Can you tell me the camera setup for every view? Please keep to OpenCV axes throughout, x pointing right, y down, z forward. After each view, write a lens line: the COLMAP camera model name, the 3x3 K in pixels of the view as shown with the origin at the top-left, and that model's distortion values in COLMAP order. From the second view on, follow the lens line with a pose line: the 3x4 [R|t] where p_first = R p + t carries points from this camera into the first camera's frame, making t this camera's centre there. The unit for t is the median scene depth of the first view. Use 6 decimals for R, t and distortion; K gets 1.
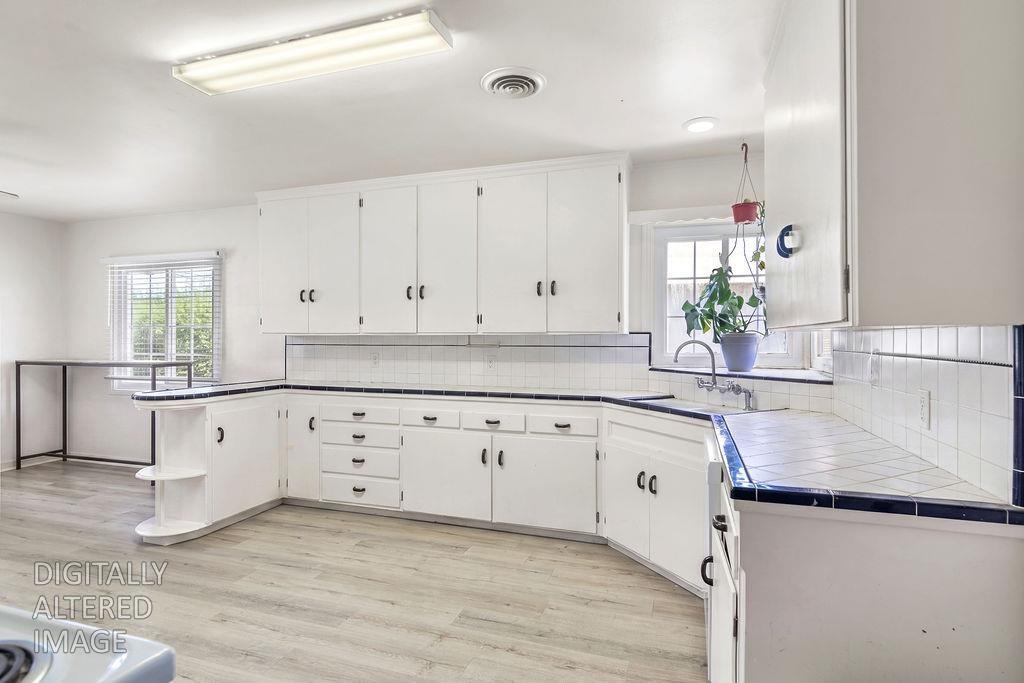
lens RADIAL K [[526.2, 0, 504.1], [0, 526.2, 342.5], [0, 0, 1]] dist [0.002180, 0.001977]
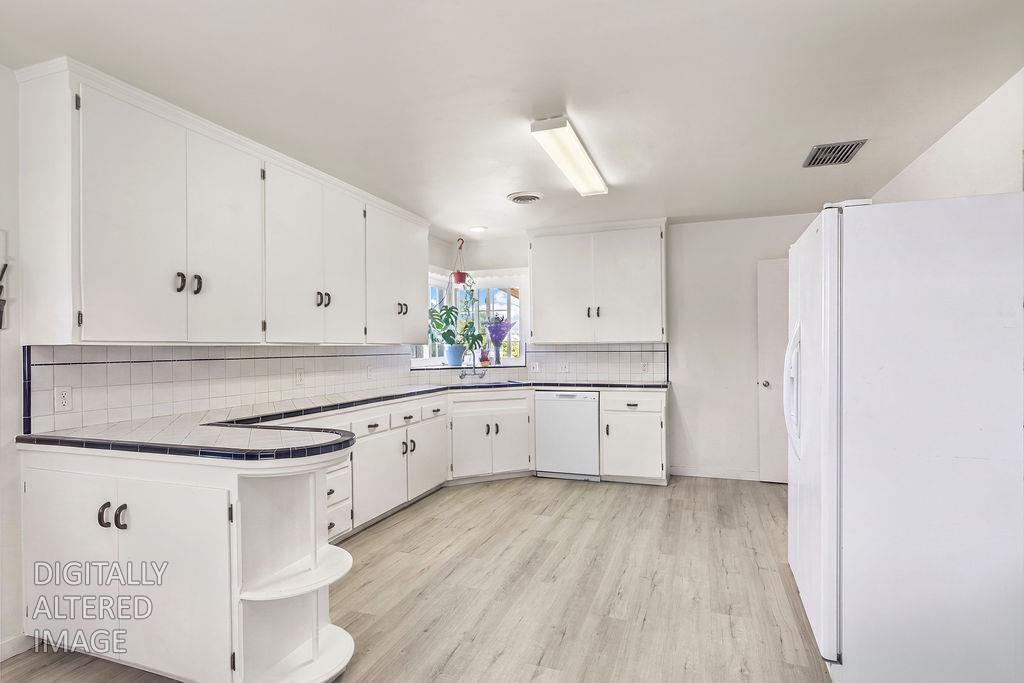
lens RADIAL K [[526.2, 0, 502.3], [0, 526.2, 344.0], [0, 0, 1]] dist [0.002180, 0.001977]
pose [[0.035275, 0.002241, 0.999375, -1.291341], [0.015845, 0.999871, -0.002802, -0.010593], [-0.999252, 0.015934, 0.035235, 0.781612]]
